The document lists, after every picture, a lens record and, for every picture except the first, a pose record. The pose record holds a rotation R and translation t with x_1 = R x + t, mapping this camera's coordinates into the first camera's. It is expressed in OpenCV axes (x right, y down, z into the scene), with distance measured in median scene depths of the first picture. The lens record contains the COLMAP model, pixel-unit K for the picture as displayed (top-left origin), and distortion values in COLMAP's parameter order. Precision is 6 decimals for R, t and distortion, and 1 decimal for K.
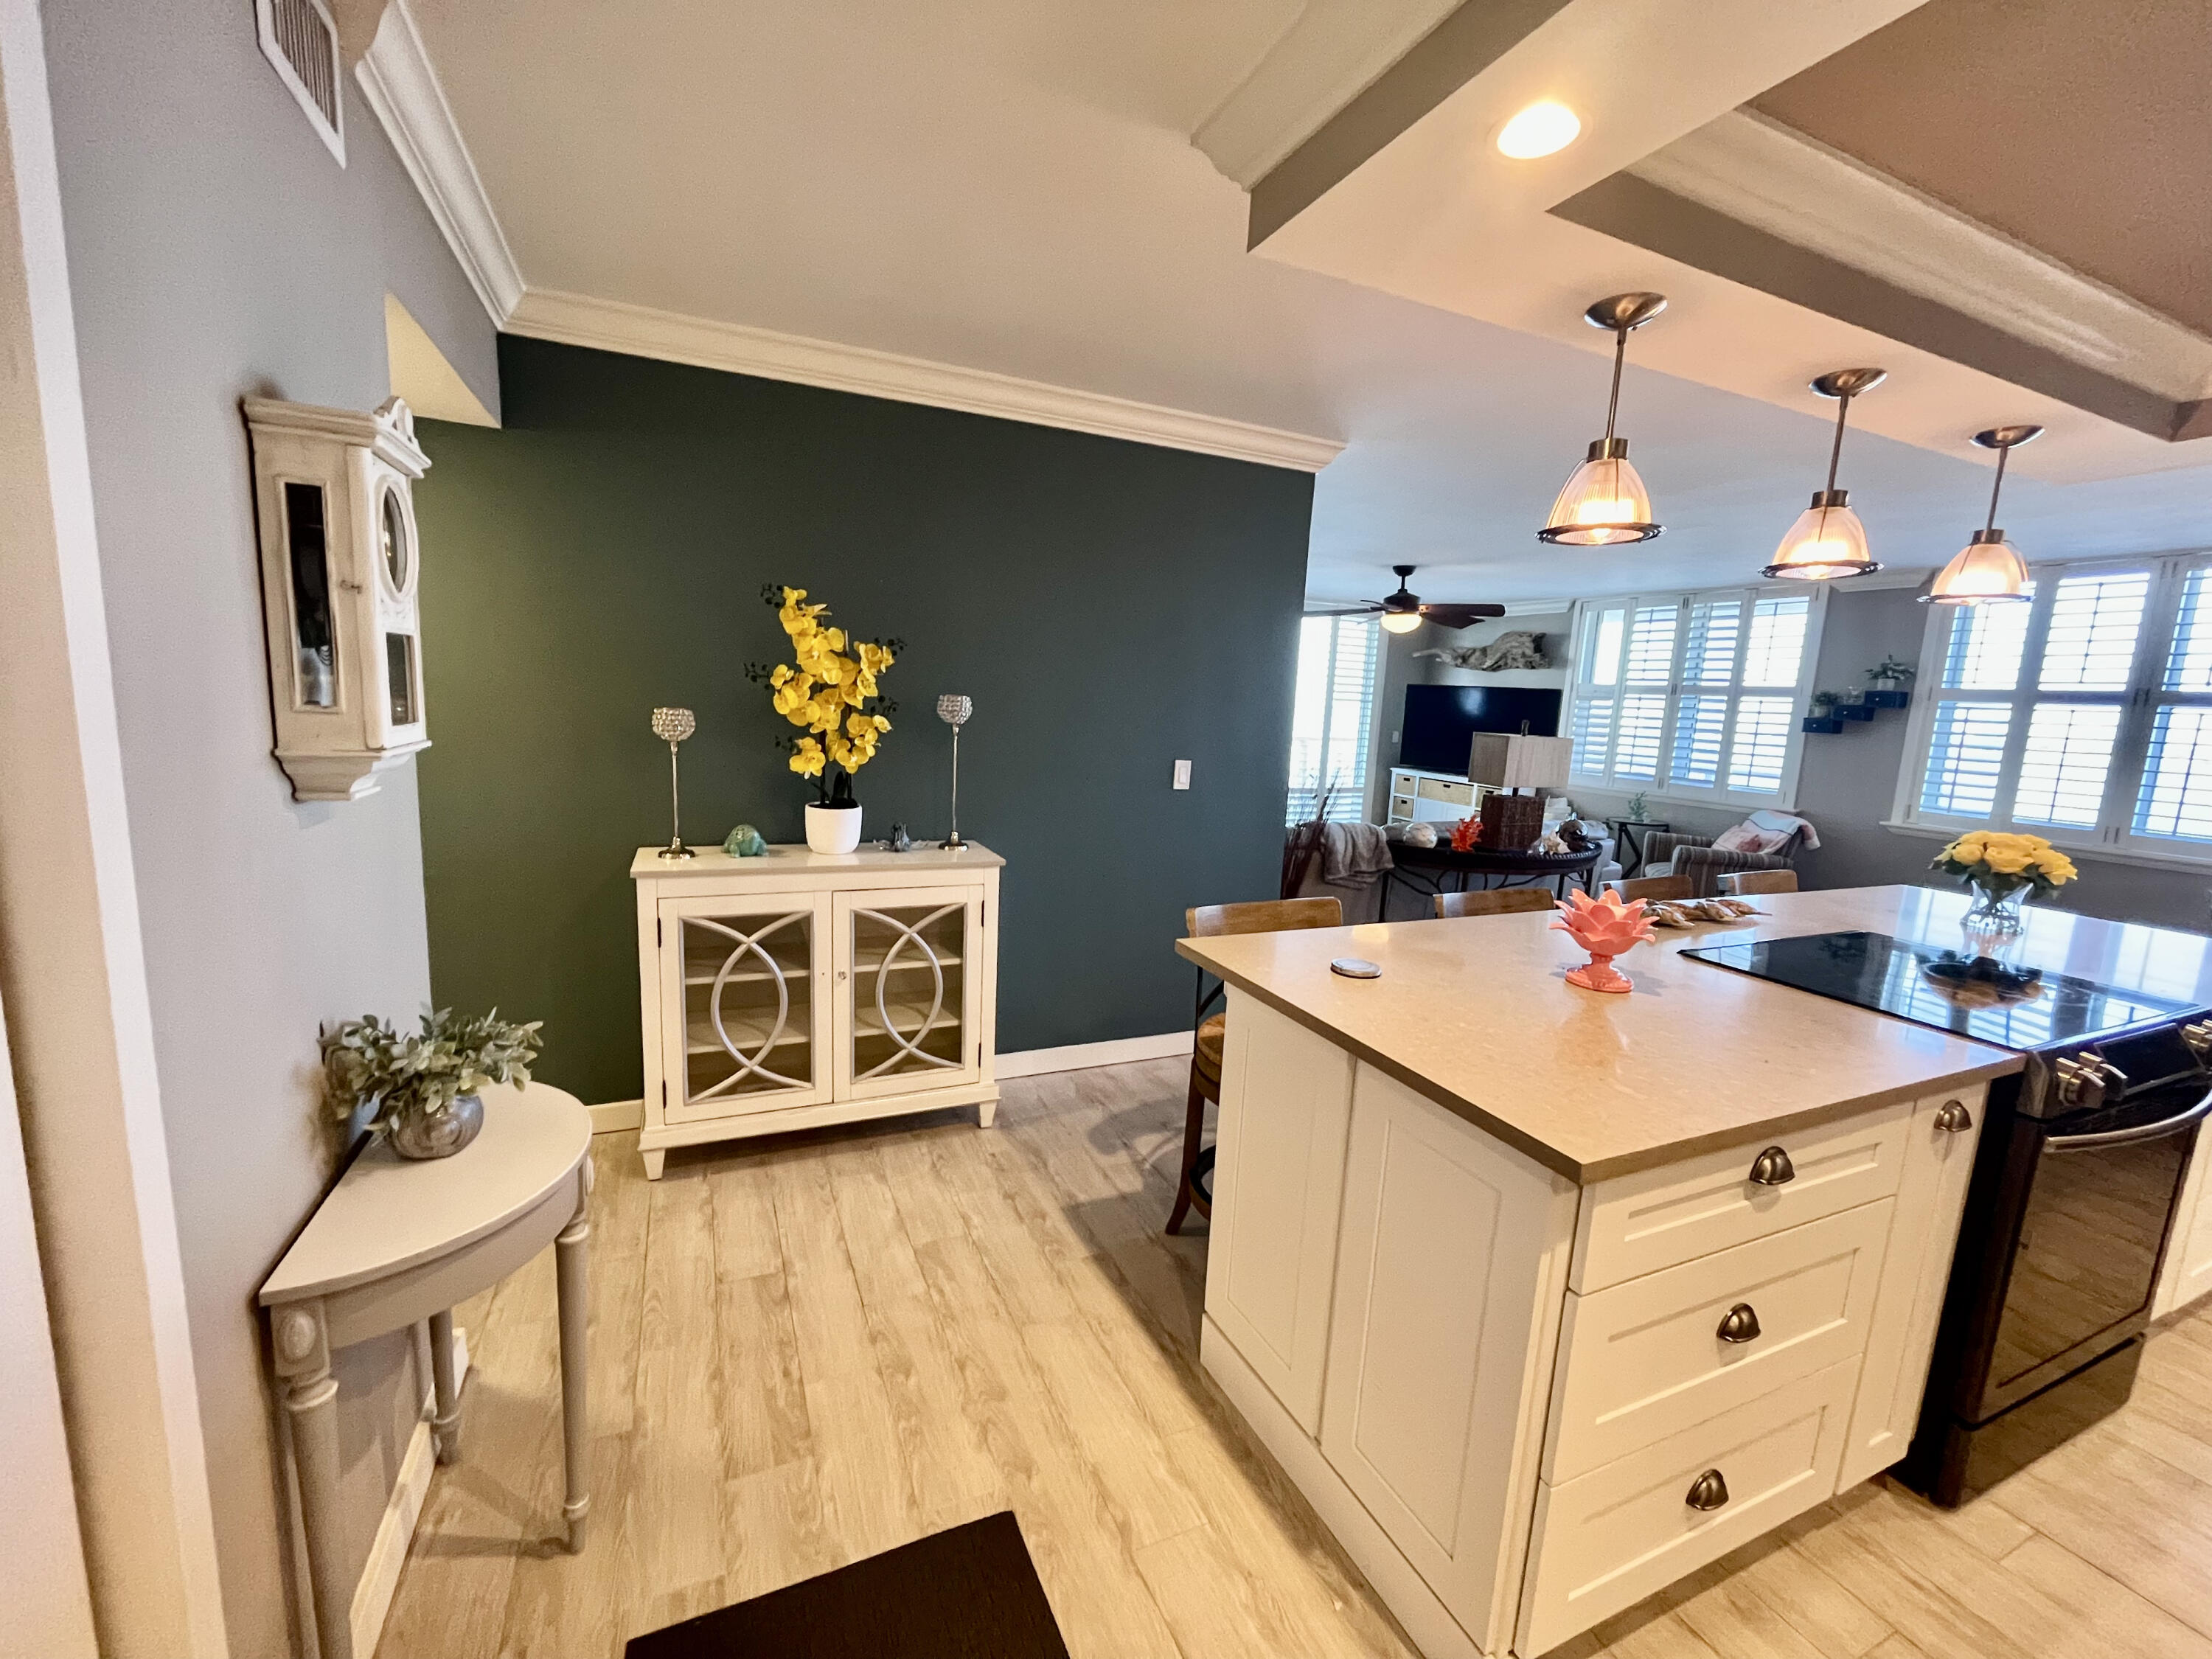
lens RADIAL K [[902.9, 0, 1100.4], [0, 902.9, 830.1], [0, 0, 1]] dist [-0.003737, 0.000633]
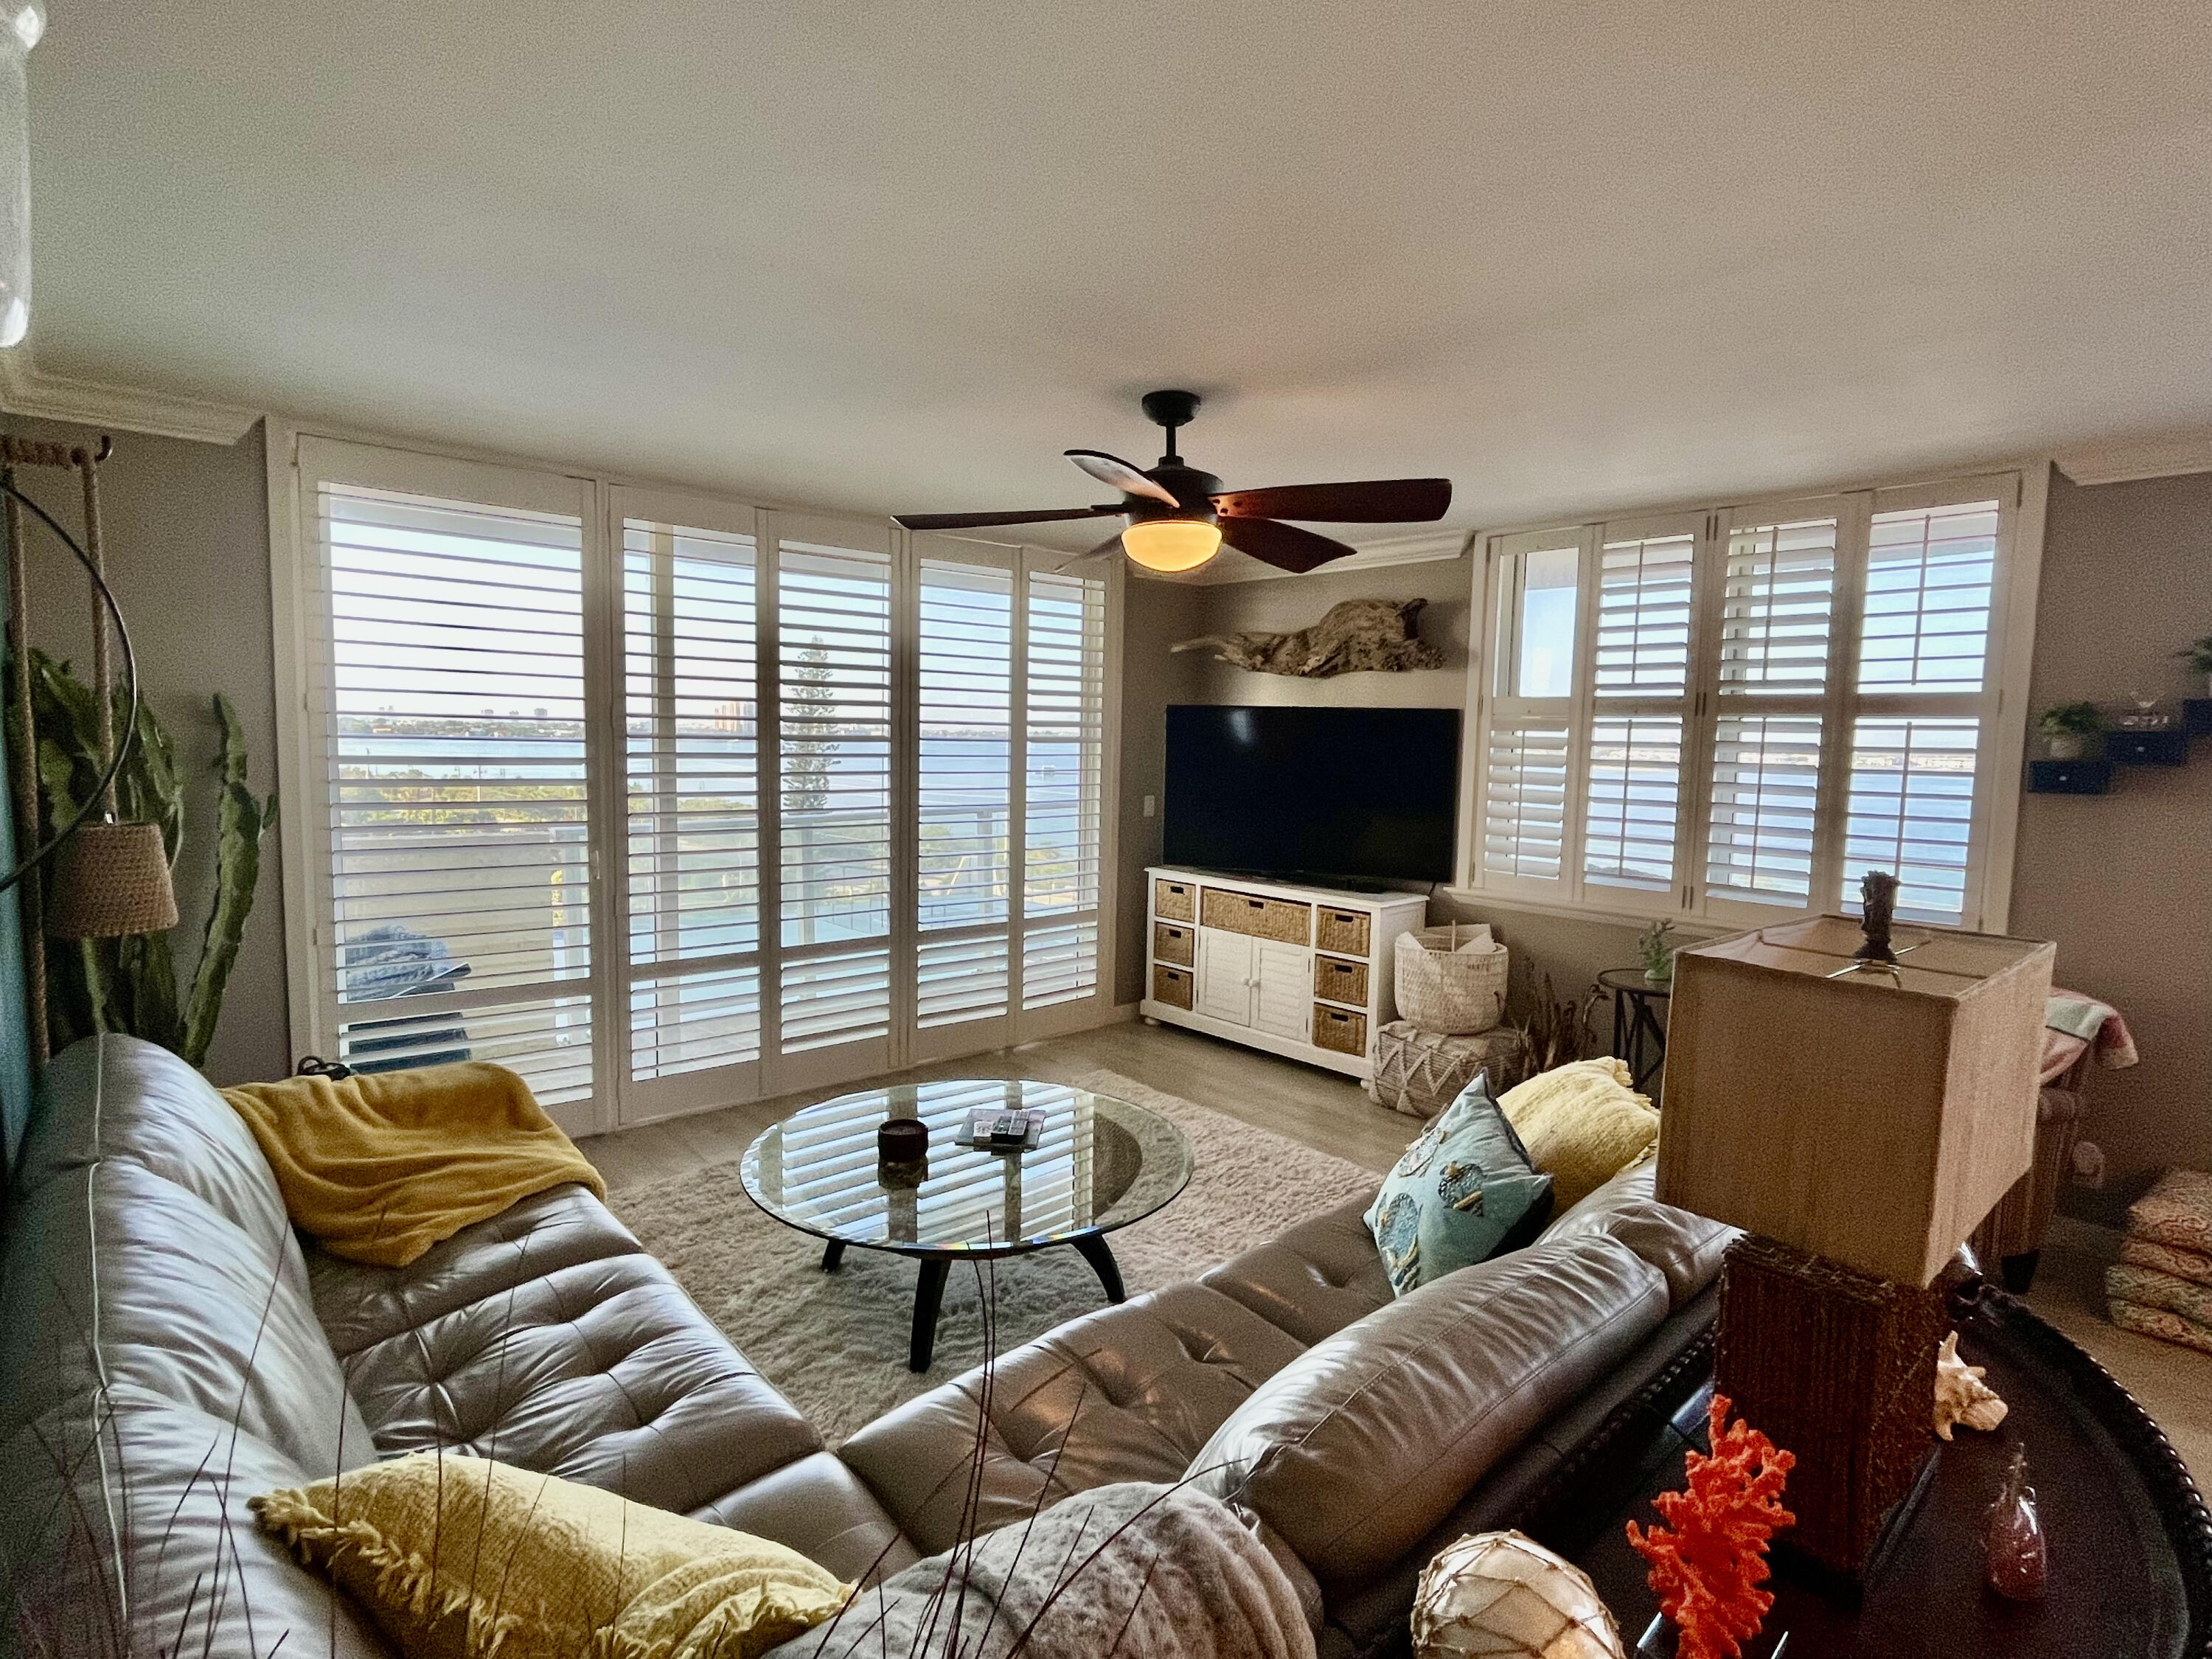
lens RADIAL K [[1102.6, 0, 1106.0], [0, 1102.6, 829.5], [0, 0, 1]] dist [0.001442, 0.000284]
pose [[0.953271, -0.049615, 0.298013, 0.142465], [0.065336, 0.996936, -0.043017, -0.080205], [-0.294966, 0.060478, 0.953592, 0.505910]]
